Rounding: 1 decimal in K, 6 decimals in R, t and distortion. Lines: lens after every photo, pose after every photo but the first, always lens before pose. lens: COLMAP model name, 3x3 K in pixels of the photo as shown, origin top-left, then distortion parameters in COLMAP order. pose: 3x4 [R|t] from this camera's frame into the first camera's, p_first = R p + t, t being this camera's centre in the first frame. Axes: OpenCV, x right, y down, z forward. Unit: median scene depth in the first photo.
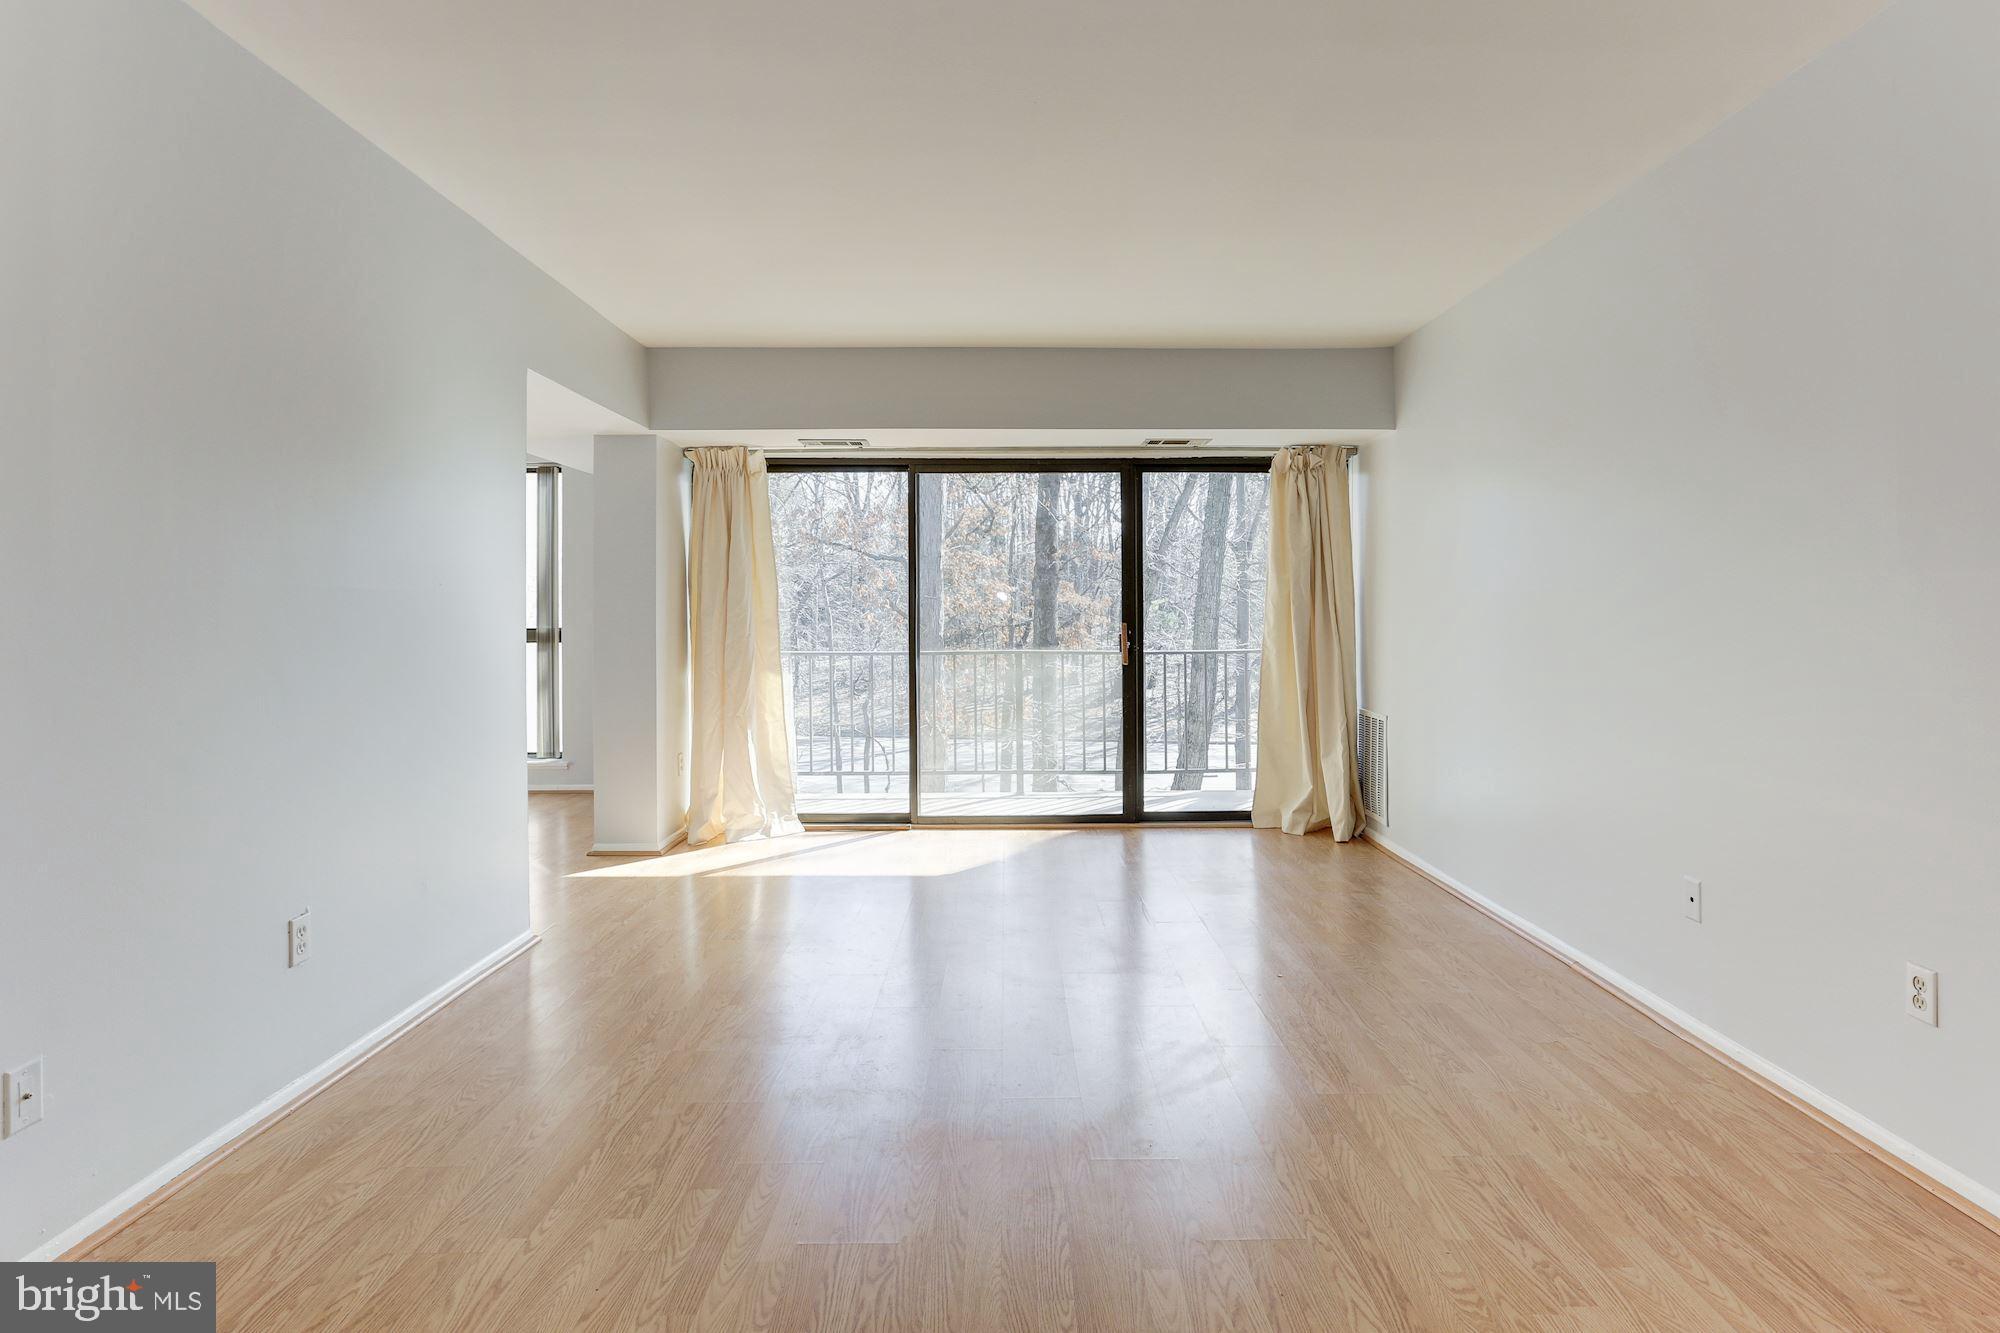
lens RADIAL K [[973.3, 0, 1020.5], [0, 973.3, 654.6], [0, 0, 1]] dist [-0.050318, 0.028692]
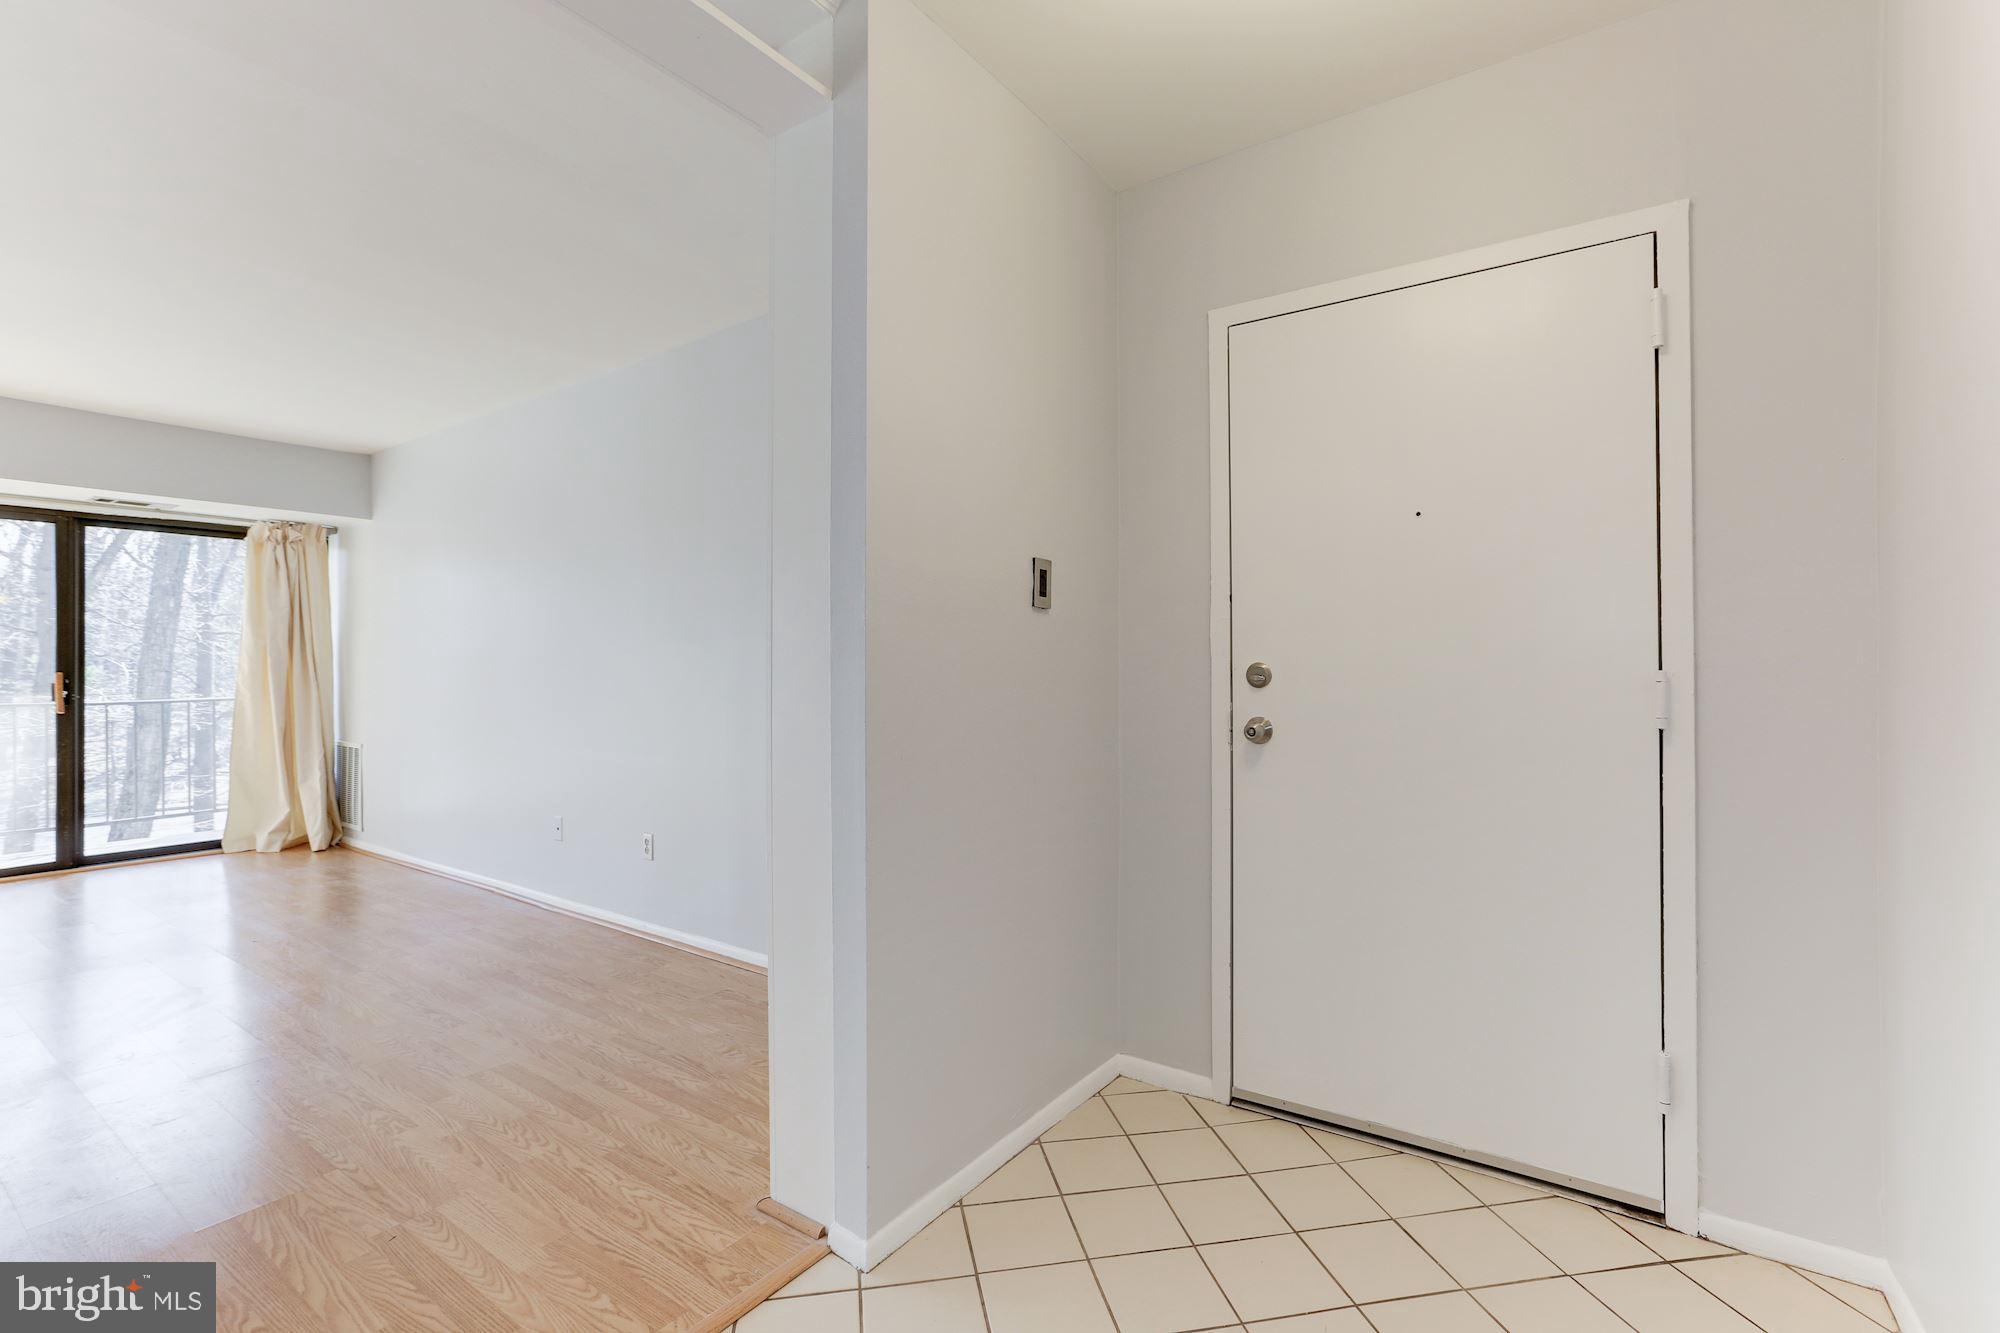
lens RADIAL K [[891.2, 0, 1016.3], [0, 891.2, 649.9], [0, 0, 1]] dist [-0.026048, 0.011735]
pose [[0.560966, 0.020881, 0.827575, -0.093439], [0.033548, 0.998287, -0.047929, 0.022232], [-0.827159, 0.054650, 0.559305, -0.344206]]
